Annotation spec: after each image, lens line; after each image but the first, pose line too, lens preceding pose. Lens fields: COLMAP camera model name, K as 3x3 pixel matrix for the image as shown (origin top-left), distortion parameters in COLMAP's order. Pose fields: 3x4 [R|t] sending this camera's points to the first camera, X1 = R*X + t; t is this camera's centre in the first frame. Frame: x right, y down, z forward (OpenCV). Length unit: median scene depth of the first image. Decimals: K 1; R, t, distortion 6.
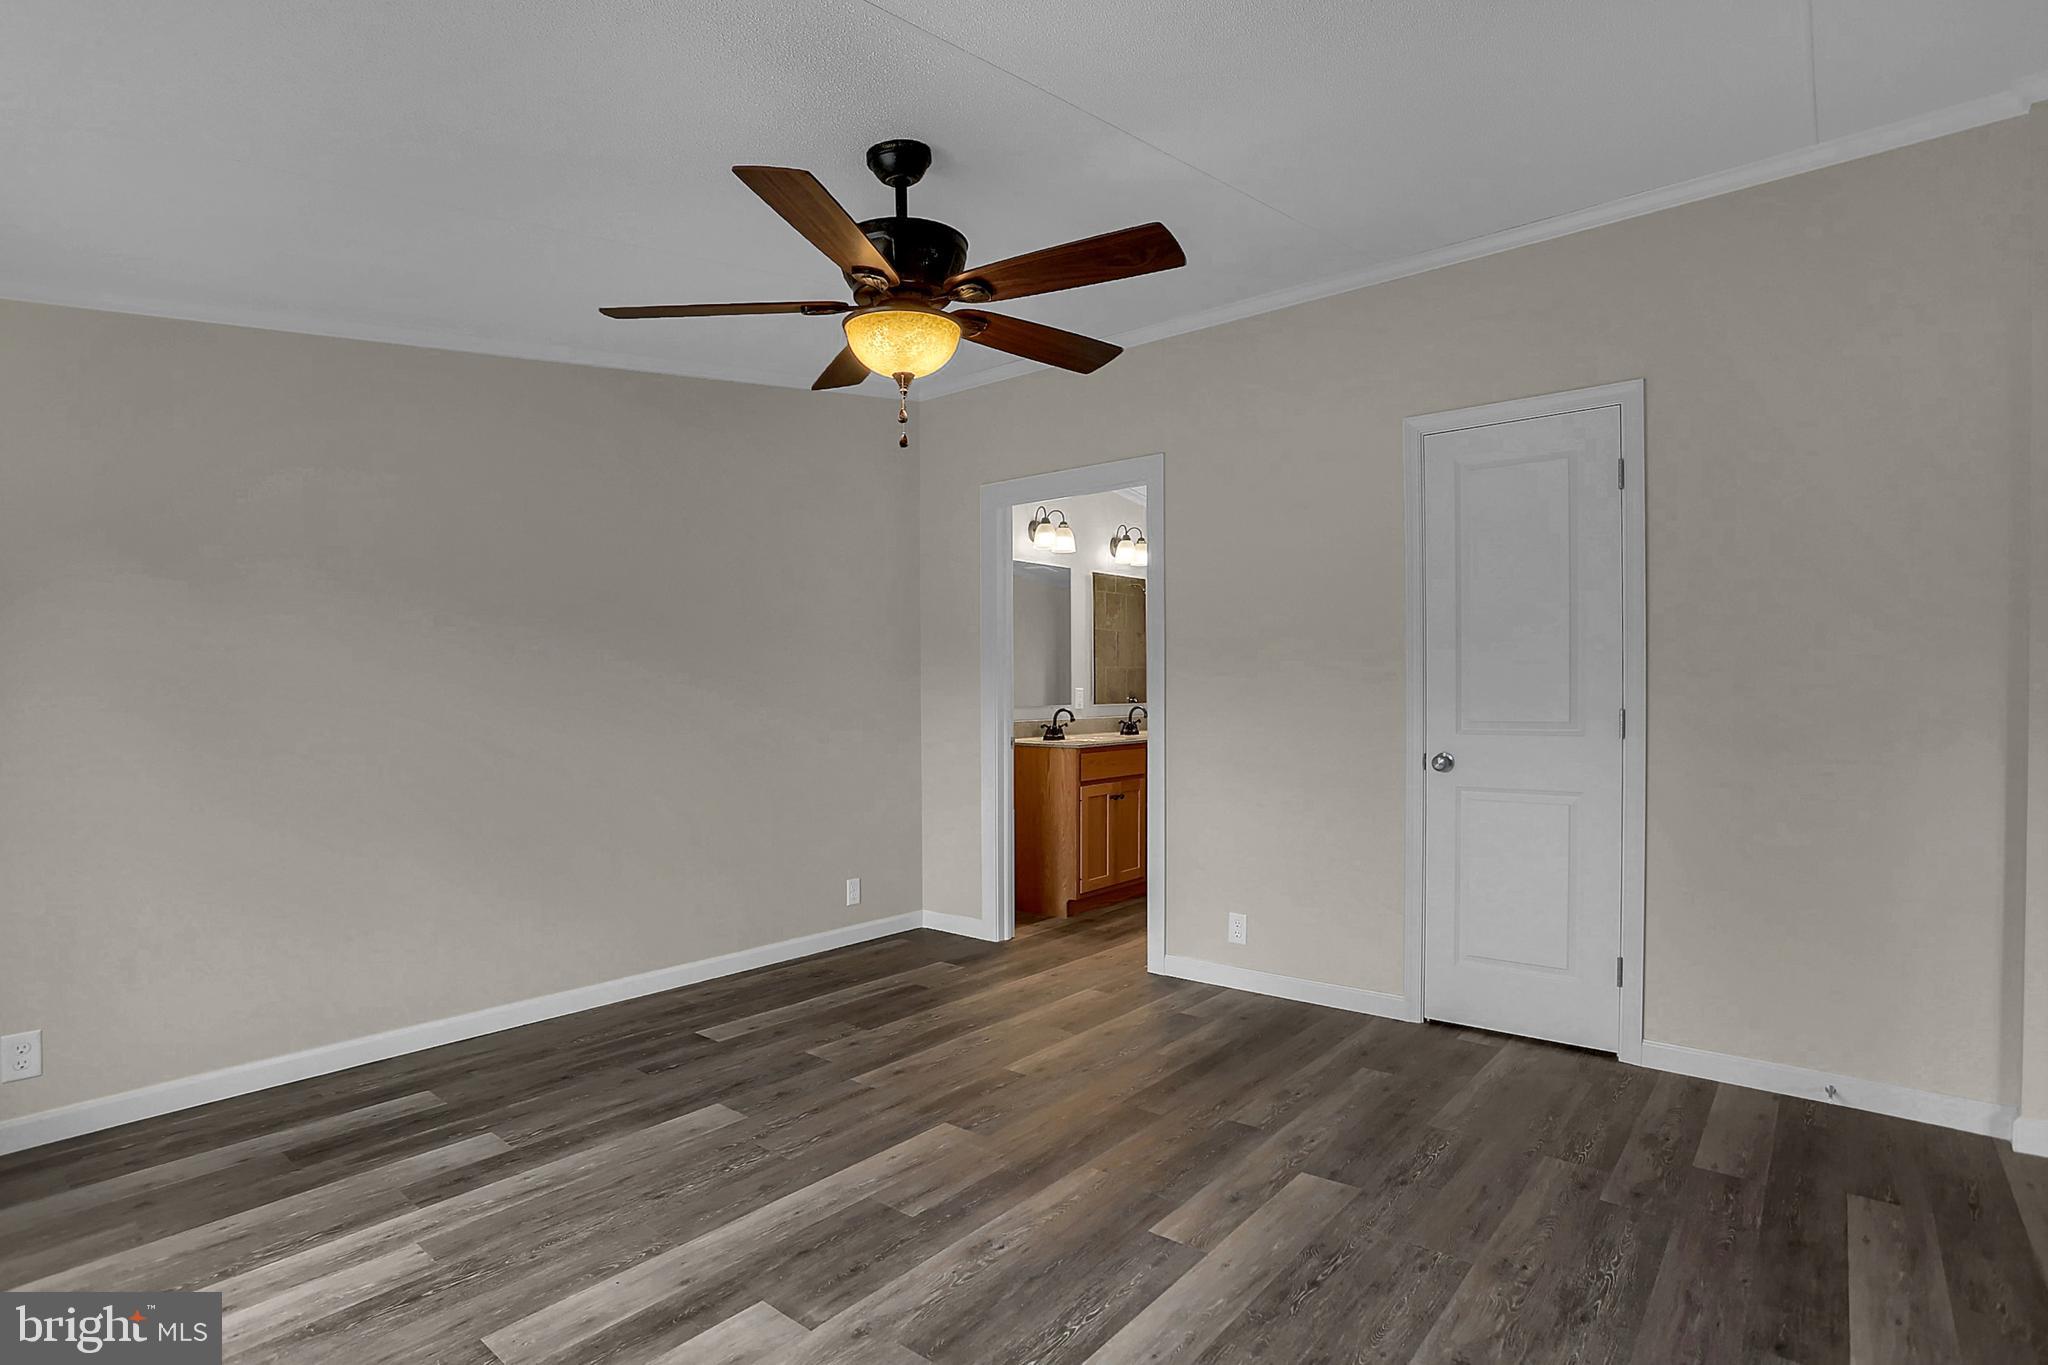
lens RADIAL K [[1014.0, 0, 1013.6], [0, 1014.0, 672.4], [0, 0, 1]] dist [-0.077052, 0.032676]
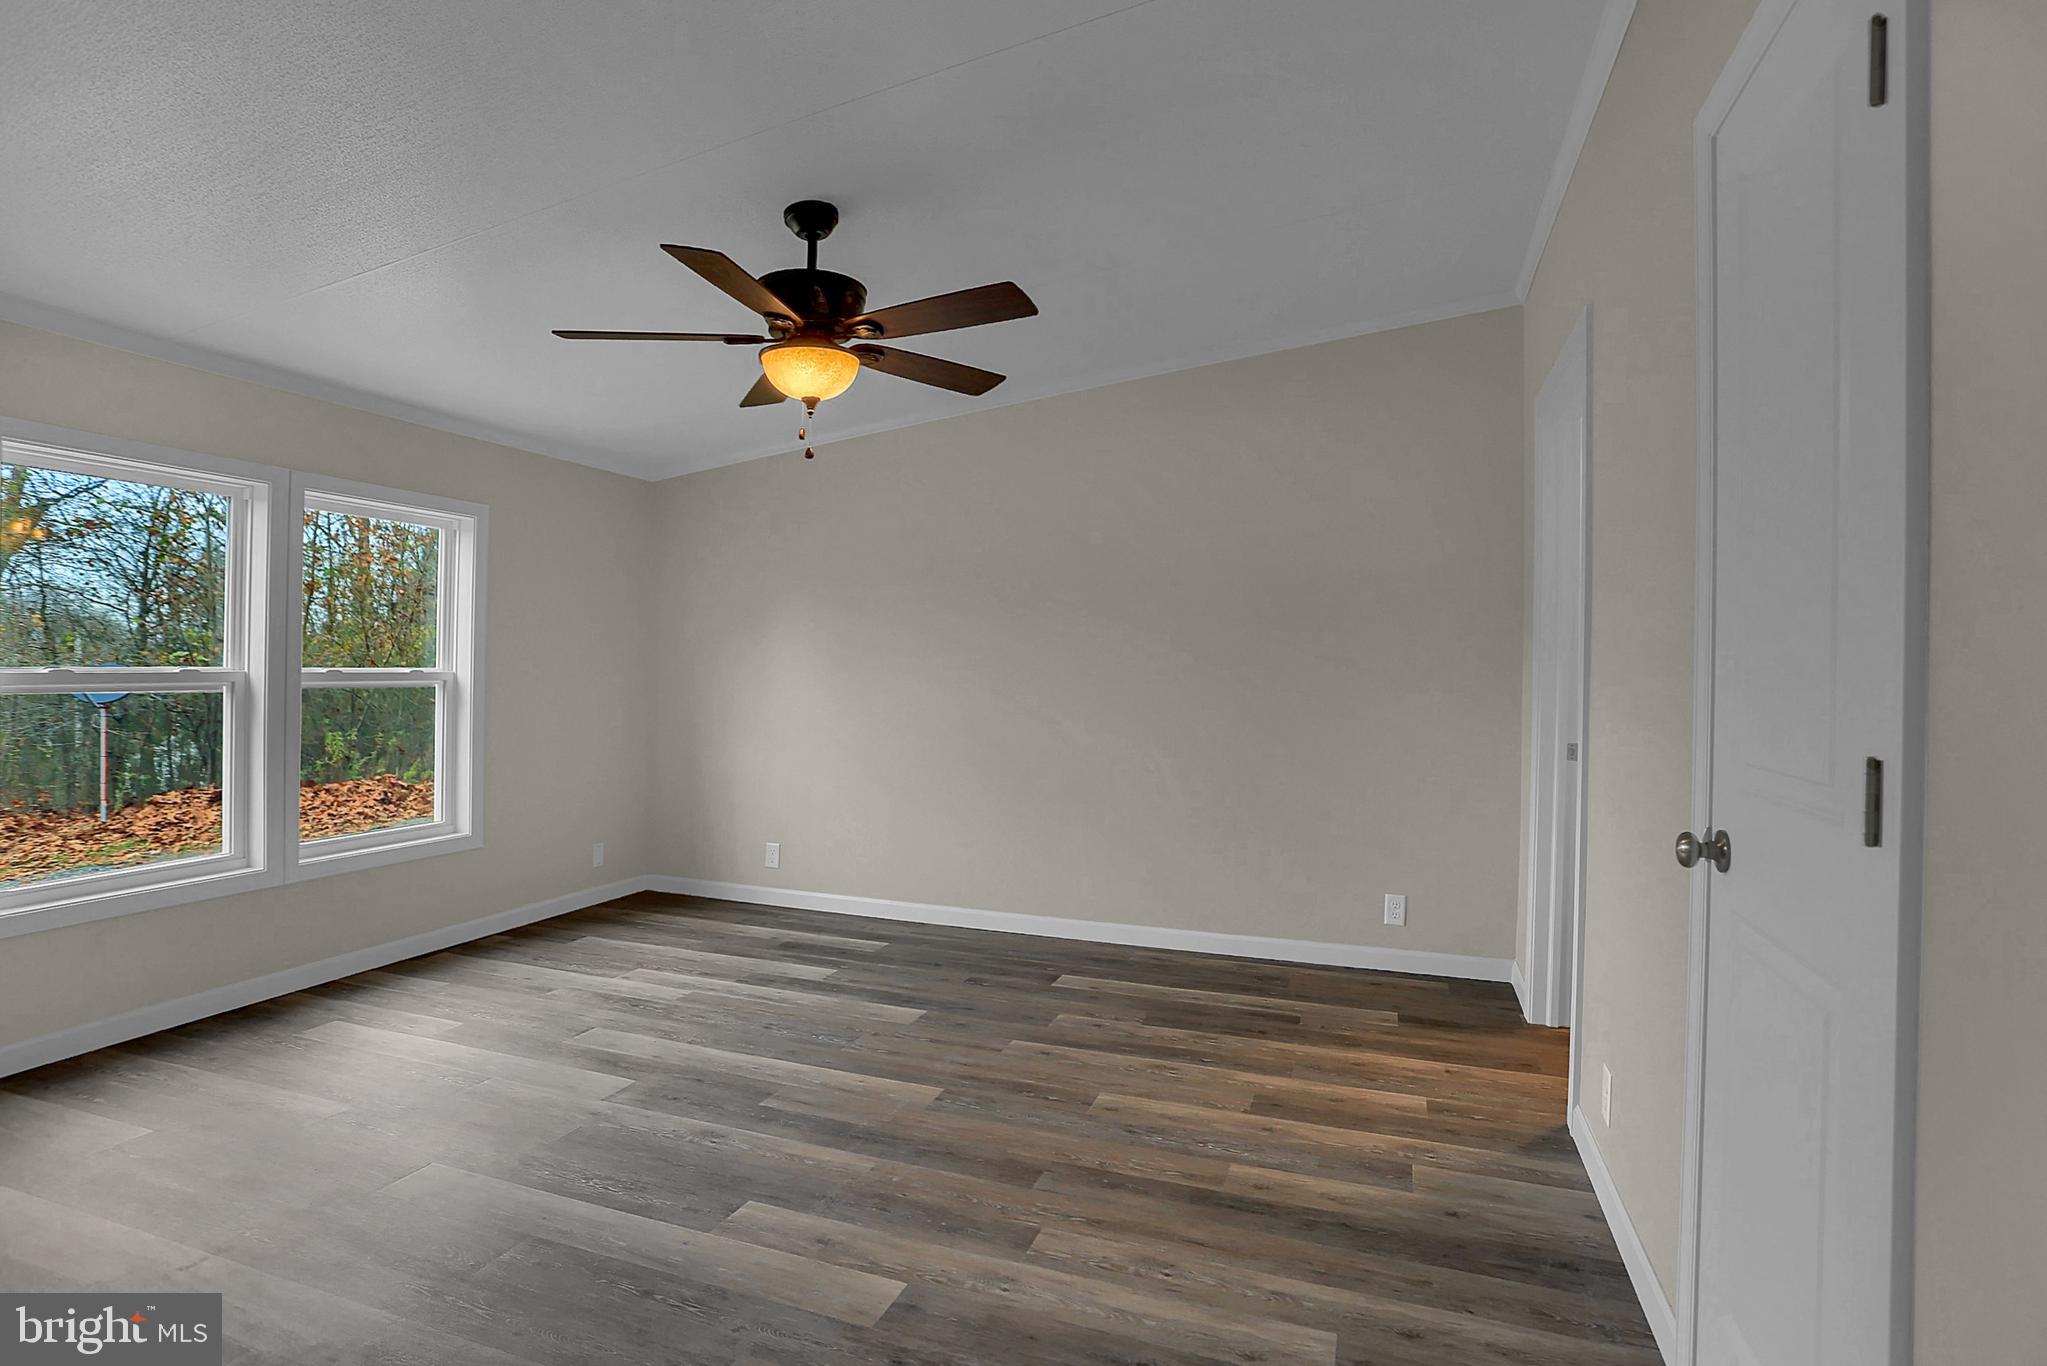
lens RADIAL K [[1013.5, 0, 1013.1], [0, 1013.5, 672.9], [0, 0, 1]] dist [-0.077052, 0.032676]
pose [[0.350632, 0.017624, -0.936347, 0.880522], [-0.001723, 0.999833, 0.018173, -0.002069], [0.936512, -0.004759, 0.350604, 0.668823]]
